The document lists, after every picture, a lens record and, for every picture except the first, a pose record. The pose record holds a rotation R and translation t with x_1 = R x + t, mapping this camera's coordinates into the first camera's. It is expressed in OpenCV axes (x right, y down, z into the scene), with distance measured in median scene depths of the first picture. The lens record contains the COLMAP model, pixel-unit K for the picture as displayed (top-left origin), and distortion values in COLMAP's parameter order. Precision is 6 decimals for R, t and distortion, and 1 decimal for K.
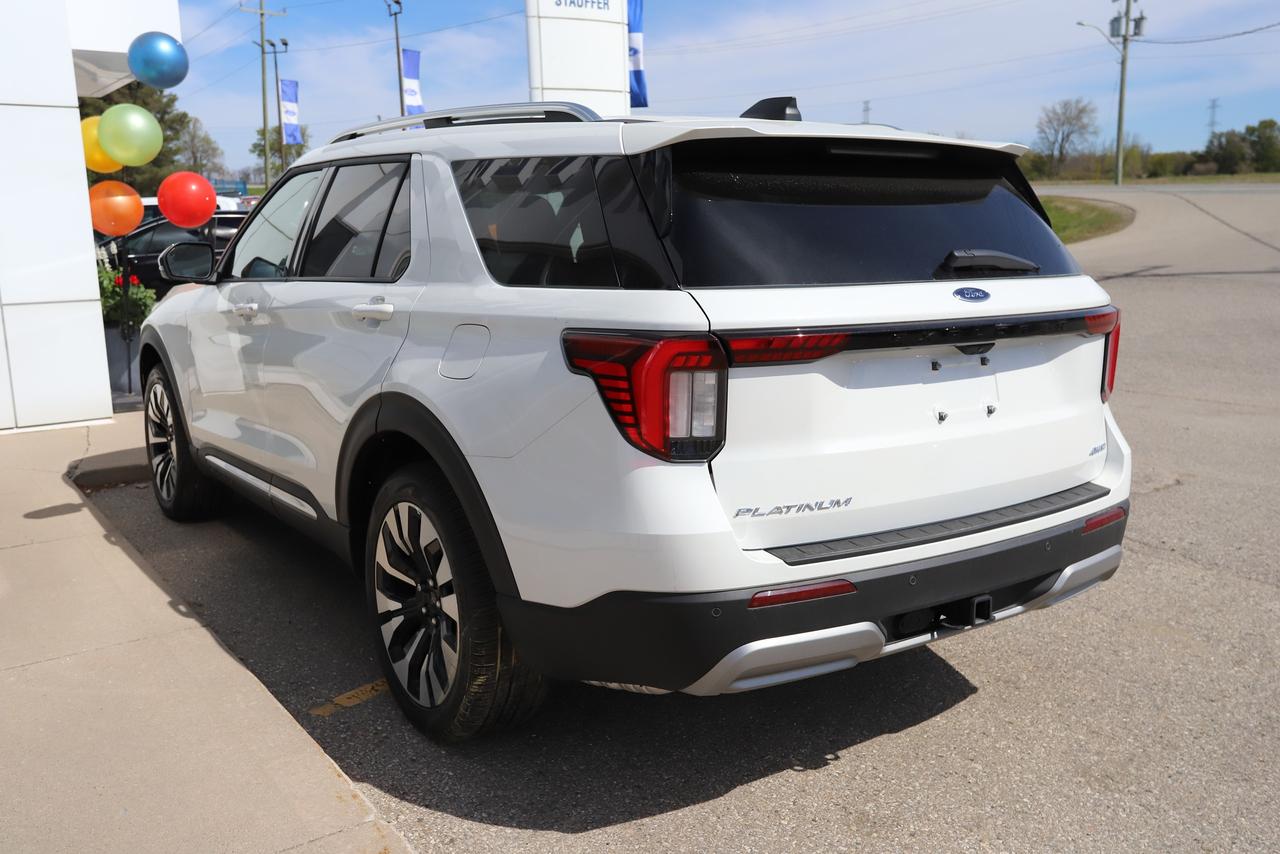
lens RADIAL K [[1160.1, 0, 640.0], [0, 1160.1, 427.0], [0, 0, 1]] dist [-0.001399, 0.010925]
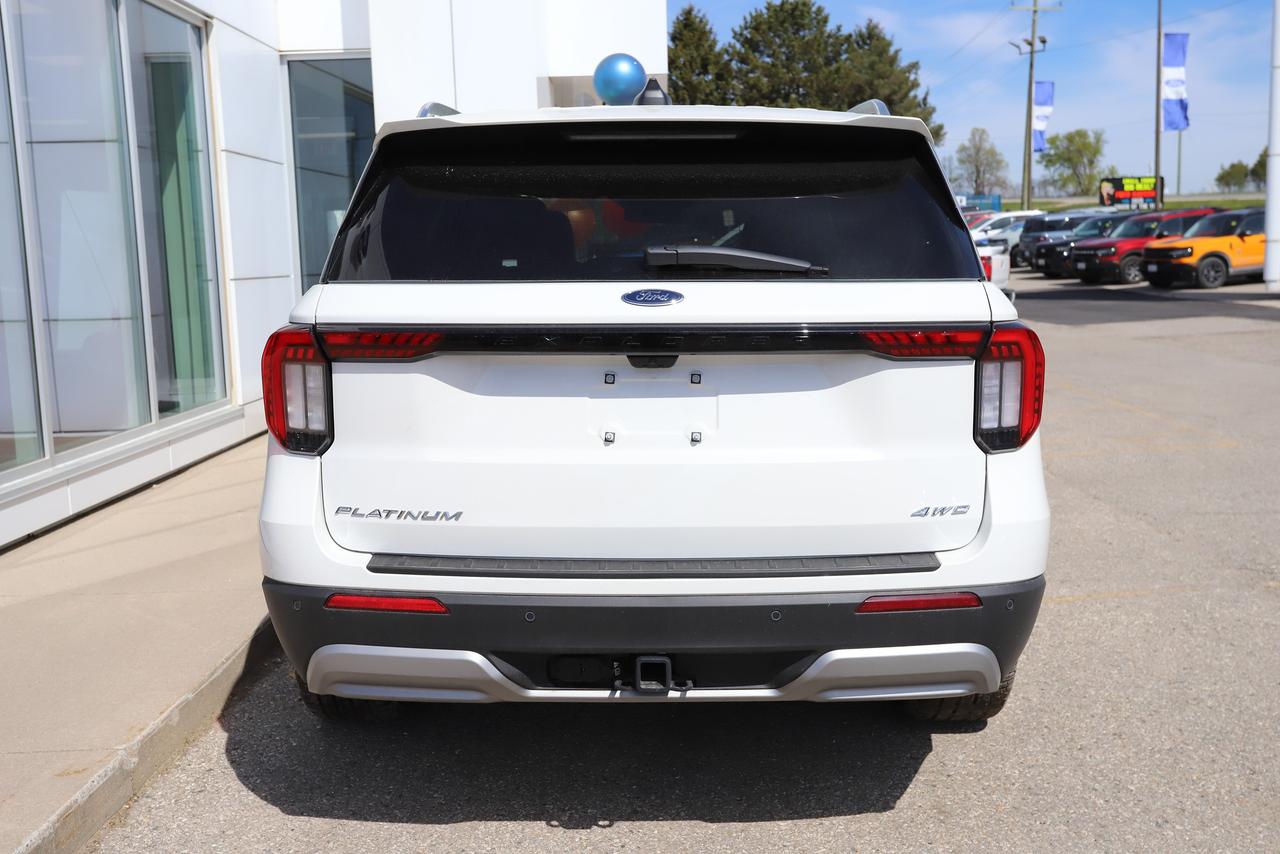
lens RADIAL K [[1290.4, 0, 640.0], [0, 1290.4, 427.0], [0, 0, 1]] dist [0.041531, 0.000913]
pose [[0.807978, 0.076033, -0.584287, 0.827619], [-0.094633, 0.995511, -0.001318, -0.017044], [0.581564, 0.056358, 0.811546, 0.229330]]
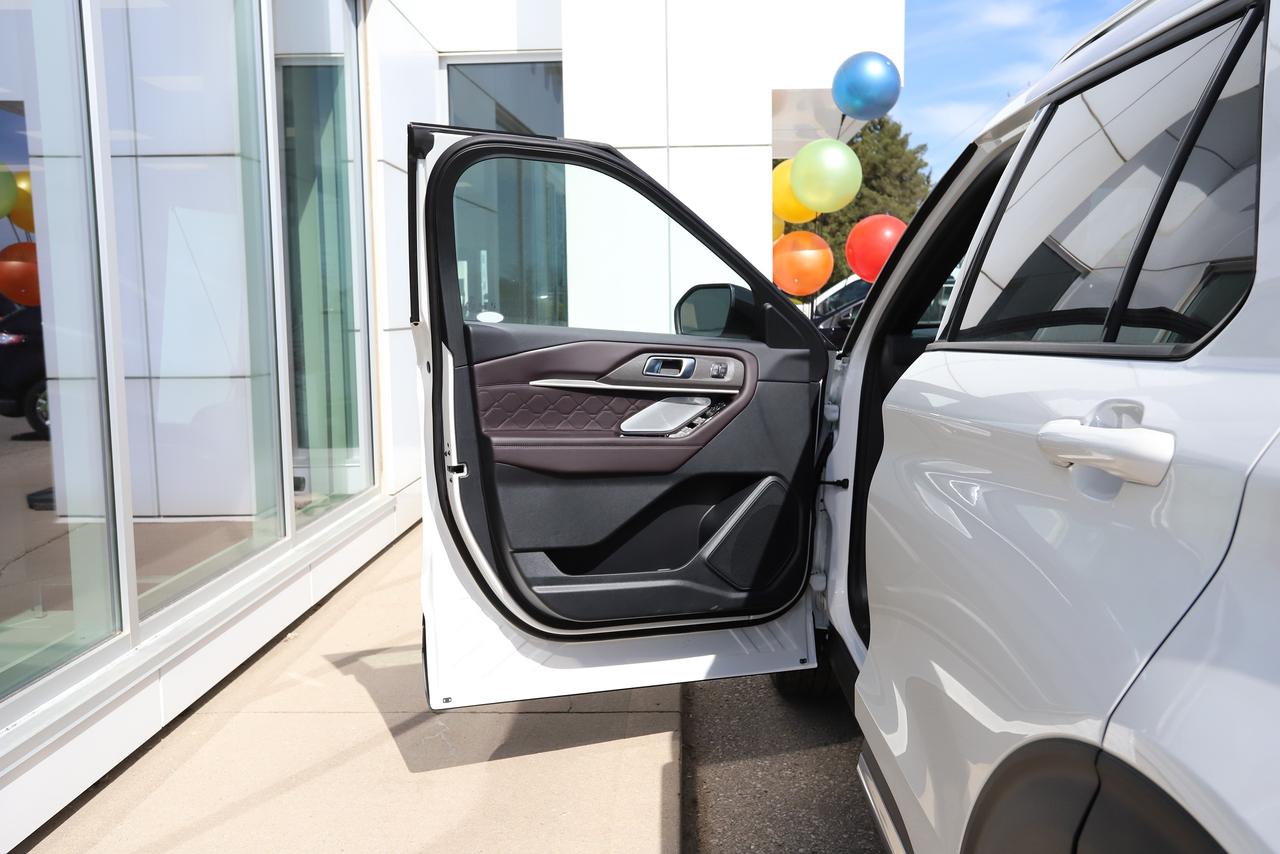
lens RADIAL K [[1099.7, 0, 638.1], [0, 1099.7, 412.5], [0, 0, 1]] dist [-0.000912, -0.001861]
pose [[0.798129, 0.061815, -0.599307, -0.162174], [-0.107080, 0.993440, -0.040137, -0.094943], [0.592894, 0.096208, 0.799513, 0.809844]]
